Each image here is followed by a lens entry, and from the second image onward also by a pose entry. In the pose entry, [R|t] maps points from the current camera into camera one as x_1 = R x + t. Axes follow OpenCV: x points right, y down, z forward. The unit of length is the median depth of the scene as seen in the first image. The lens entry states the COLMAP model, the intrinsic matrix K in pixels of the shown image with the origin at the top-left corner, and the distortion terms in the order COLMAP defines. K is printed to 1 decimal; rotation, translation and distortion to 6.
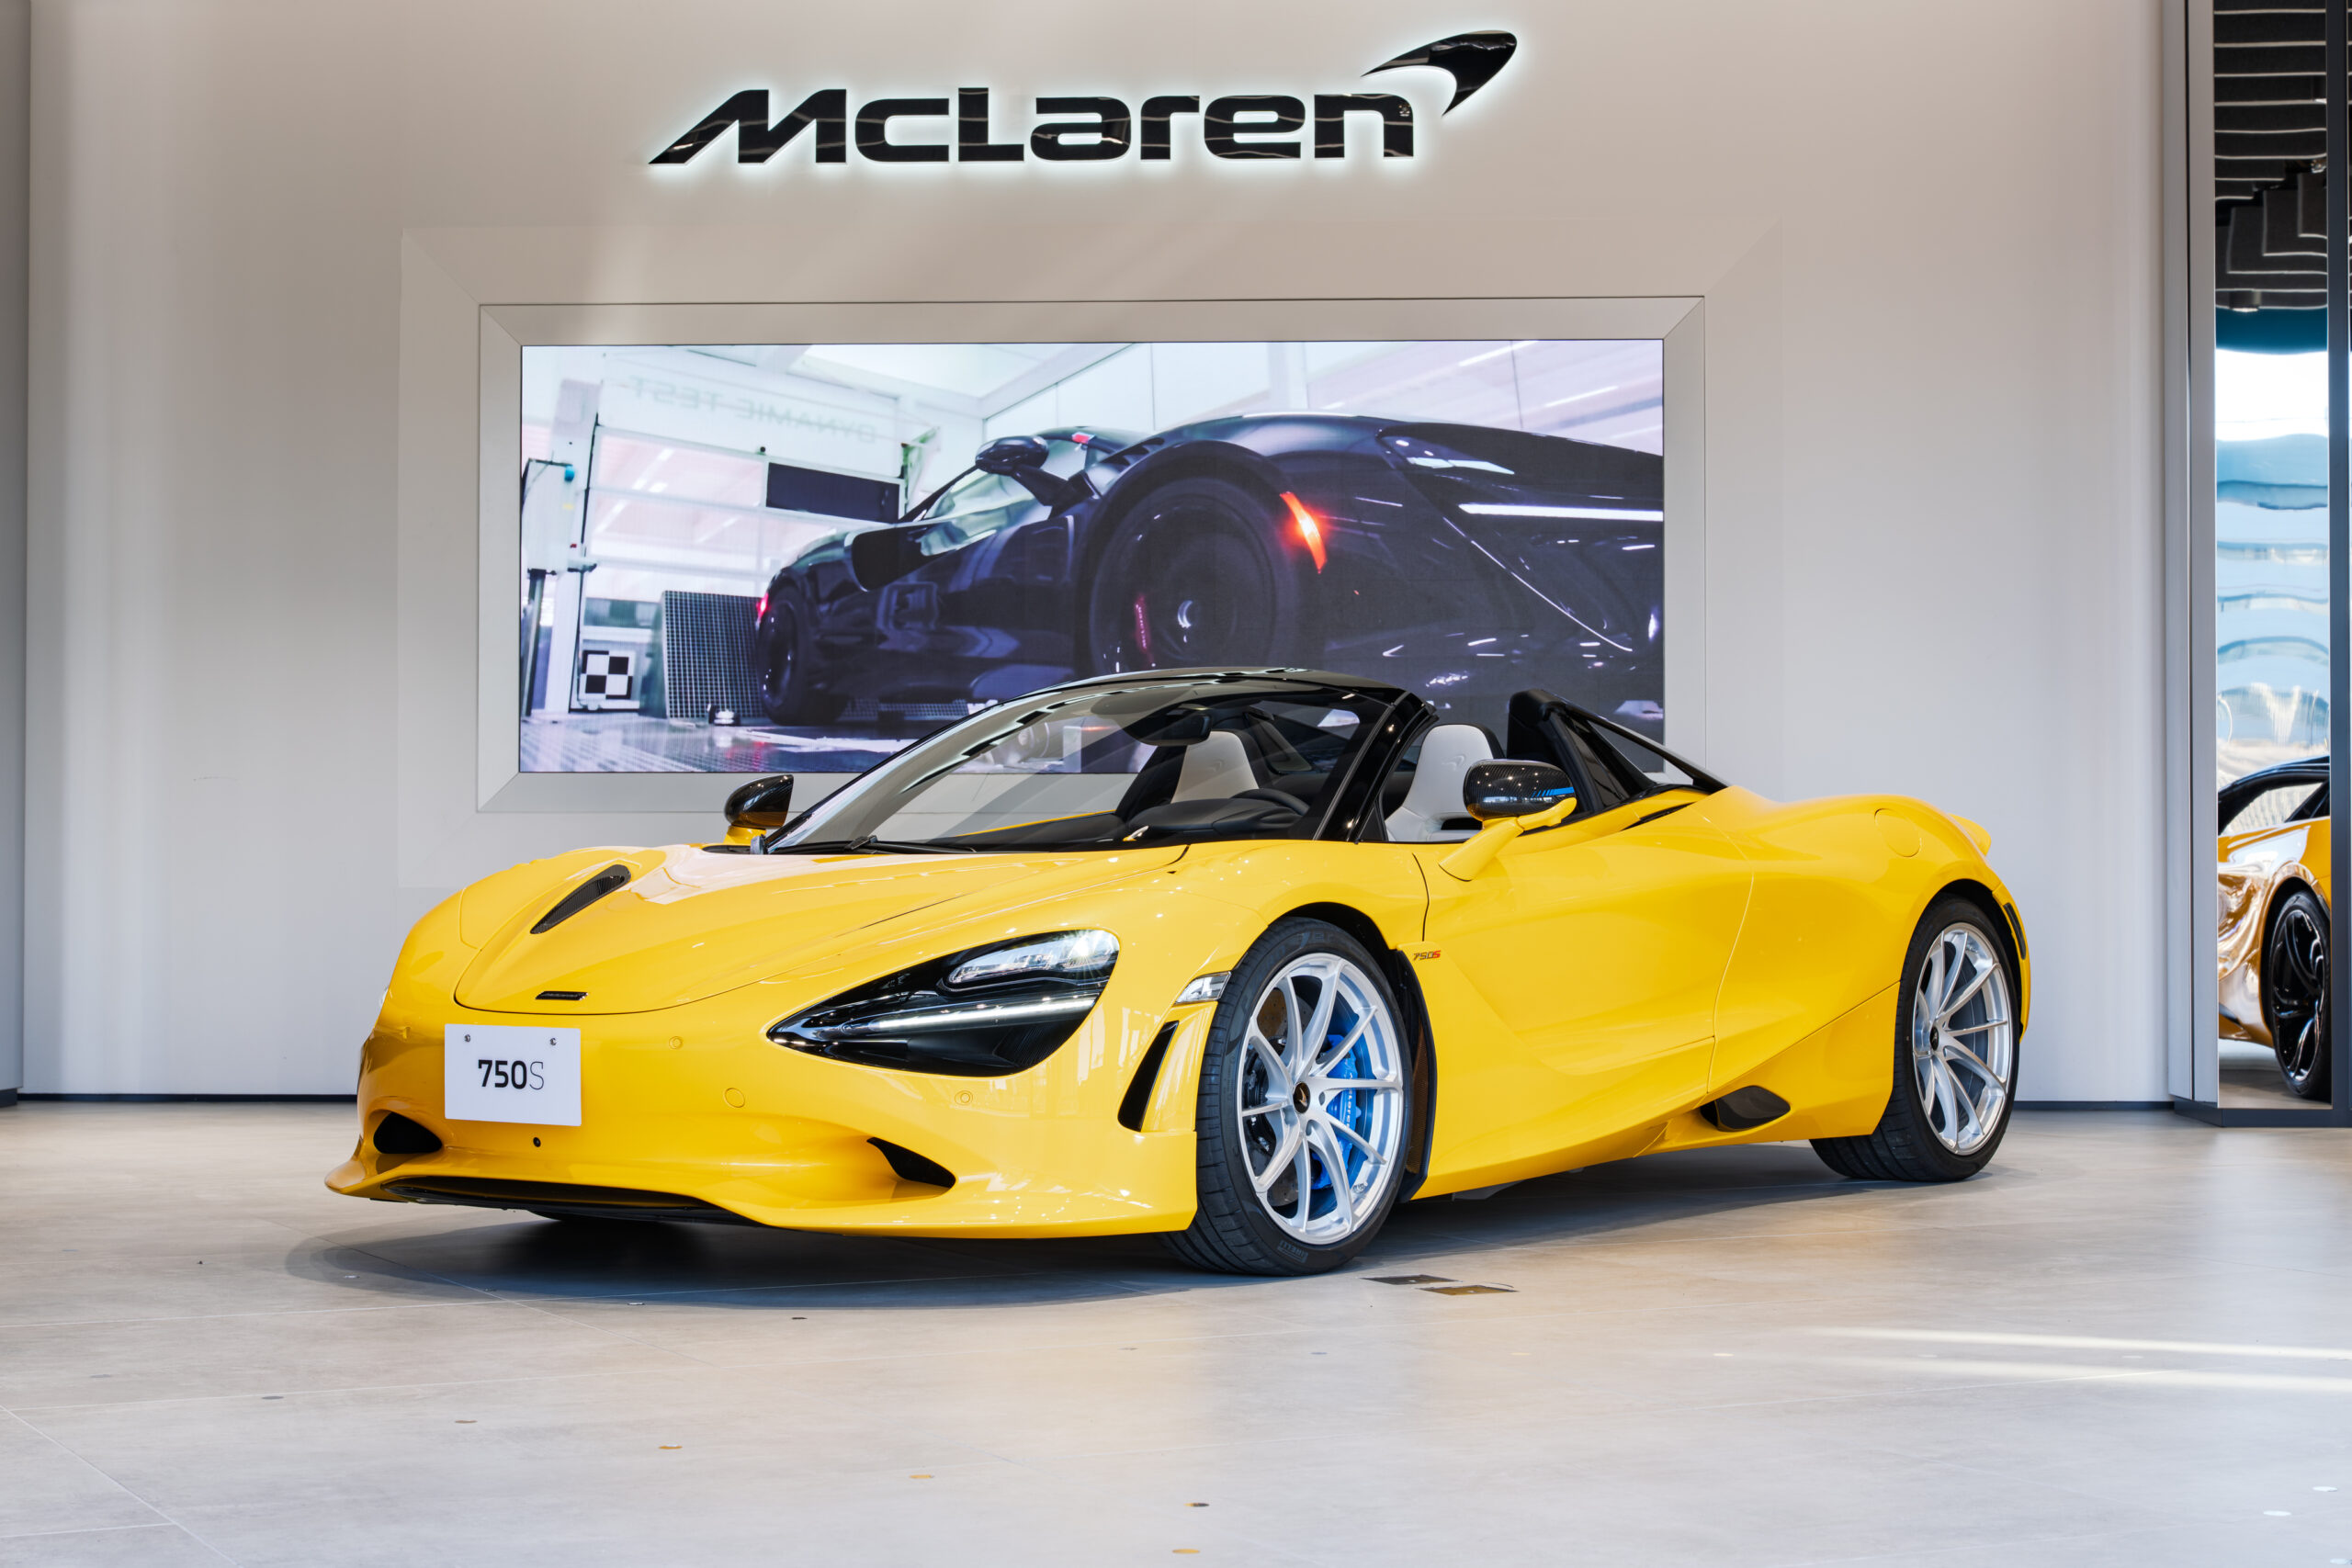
lens RADIAL K [[4058.4, 0, 1176.9], [0, 4058.4, 783.4], [0, 0, 1]] dist [-0.061661, 0.000000]
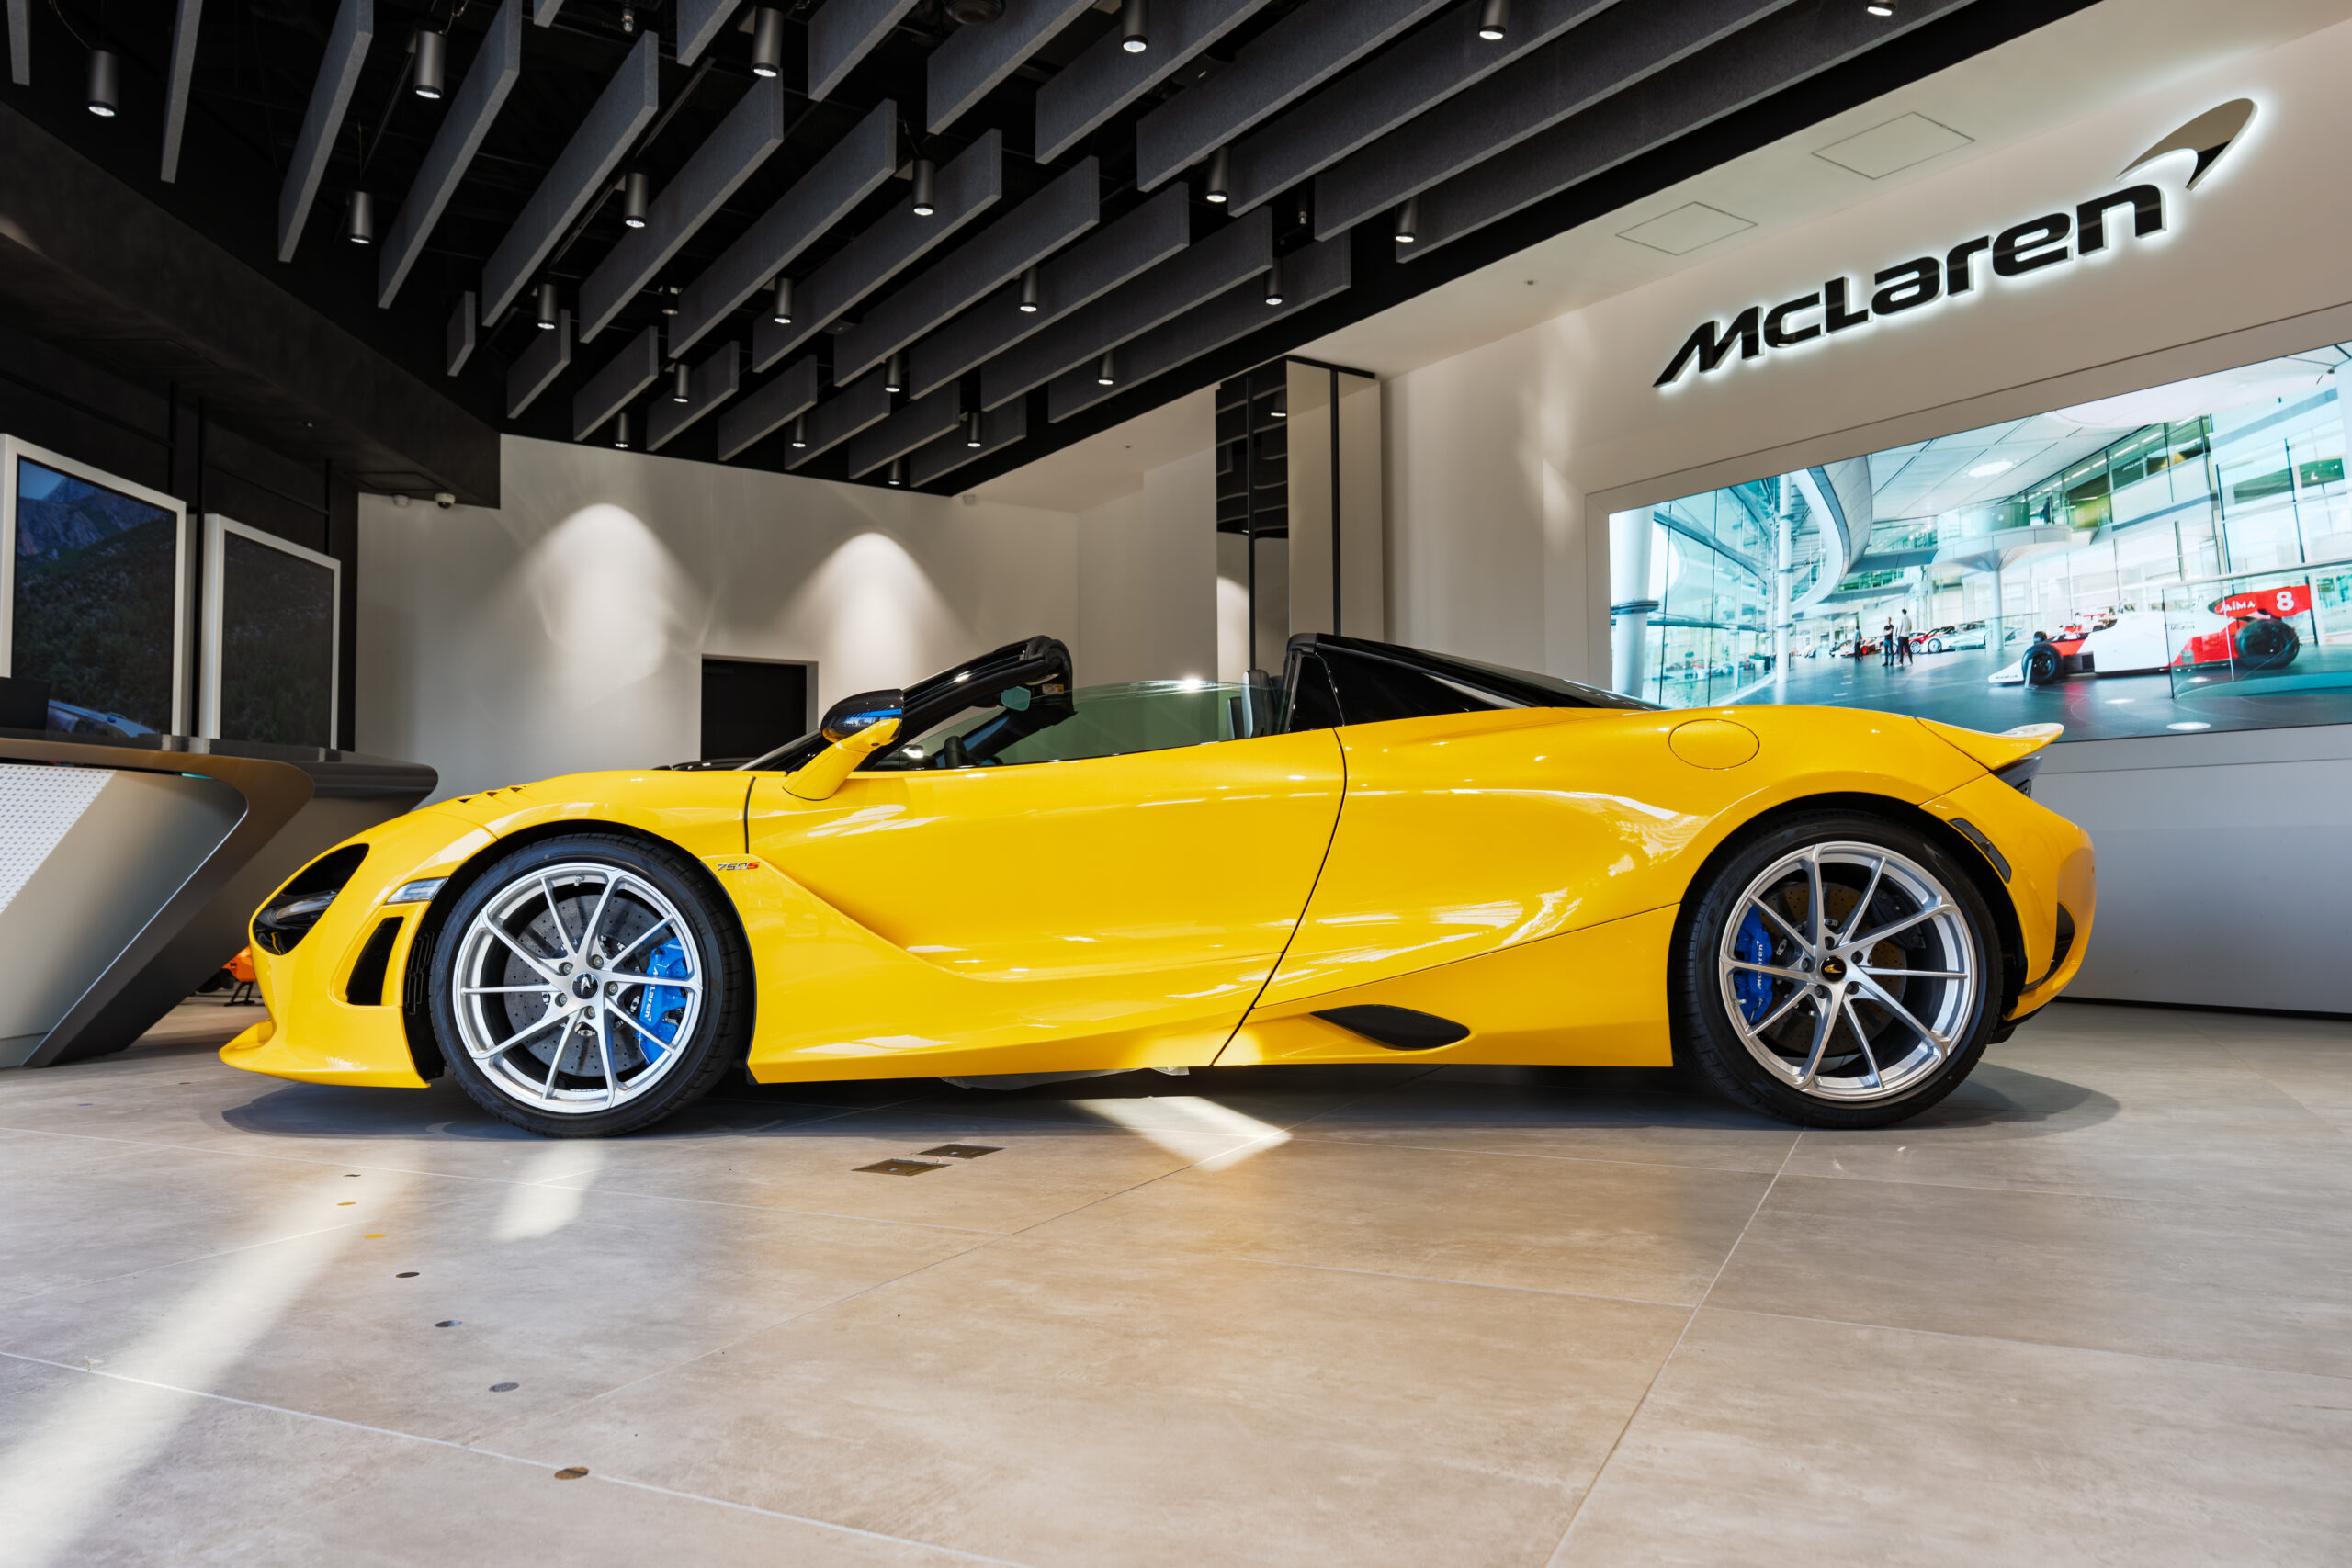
lens RADIAL K [[1580.4, 0, 1176.4], [0, 1580.4, 792.9], [0, 0, 1]] dist [-0.005908, -0.009742]
pose [[0.560526, -0.036168, -0.827347, 0.280182], [0.027619, 0.999307, -0.024973, 0.020544], [0.827676, -0.008852, 0.561136, 0.483020]]
